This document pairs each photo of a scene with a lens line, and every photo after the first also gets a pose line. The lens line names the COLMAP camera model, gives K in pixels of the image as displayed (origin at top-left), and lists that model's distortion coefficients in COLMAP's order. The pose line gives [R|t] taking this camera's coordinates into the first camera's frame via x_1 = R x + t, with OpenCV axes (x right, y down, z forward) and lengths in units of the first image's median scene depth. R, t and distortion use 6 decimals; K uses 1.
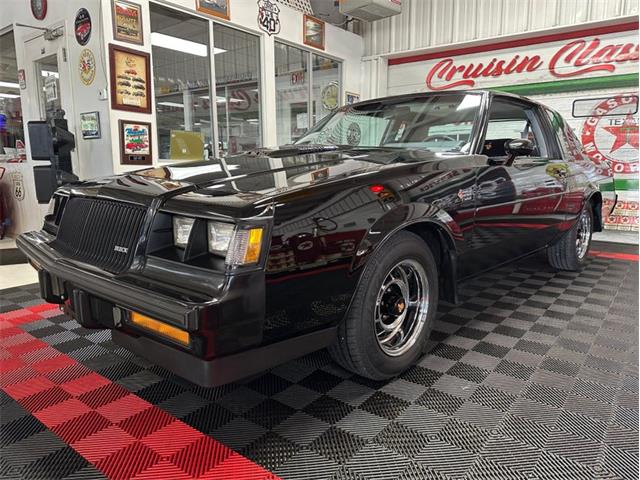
lens RADIAL K [[454.2, 0, 319.0], [0, 454.2, 239.5], [0, 0, 1]] dist [0.020716, -0.033351]
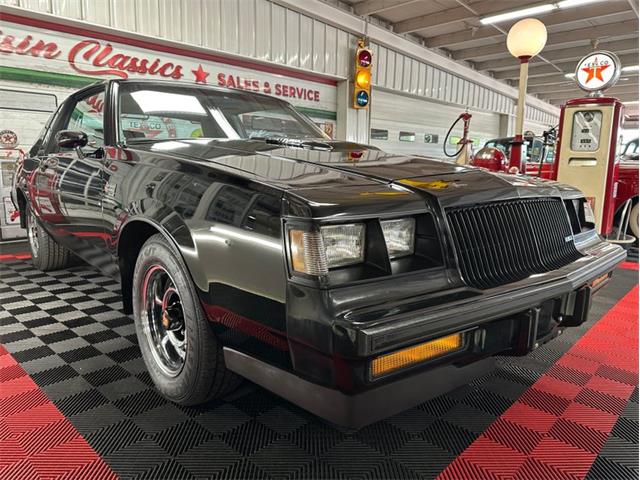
lens RADIAL K [[454.2, 0, 319.9], [0, 454.2, 233.9], [0, 0, 1]] dist [0.020716, -0.033351]
pose [[0.086196, -0.150260, 0.984882, -0.600030], [0.148891, 0.979402, 0.136393, -0.099834], [-0.985090, 0.134883, 0.106792, 0.588287]]
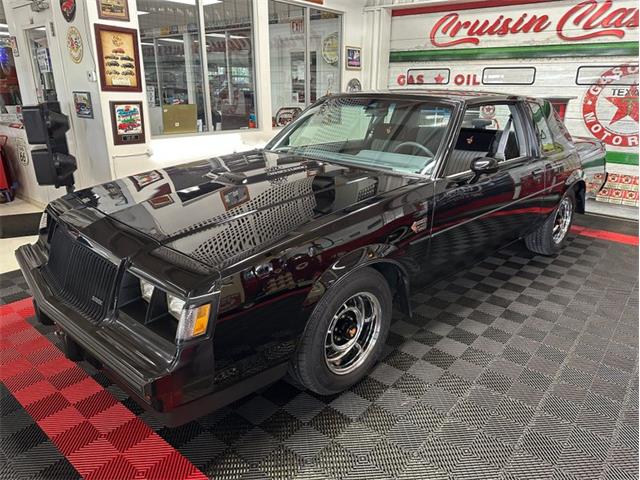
lens RADIAL K [[454.2, 0, 318.6], [0, 454.2, 242.4], [0, 0, 1]] dist [0.020716, -0.033351]
pose [[0.999370, 0.016596, -0.031377, 0.062345], [-0.011113, 0.985817, 0.167458, -0.125656], [0.033711, -0.167004, 0.985380, -0.036554]]
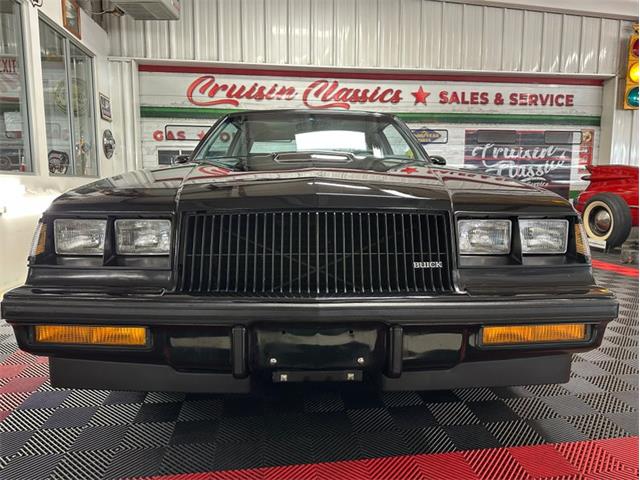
lens RADIAL K [[454.2, 0, 330.3], [0, 454.2, 241.8], [0, 0, 1]] dist [0.020716, -0.033351]
pose [[0.686774, -0.092266, 0.720991, -0.452714], [0.119657, 0.992729, 0.013062, -0.021088], [-0.716954, 0.077301, 0.692821, 0.217301]]
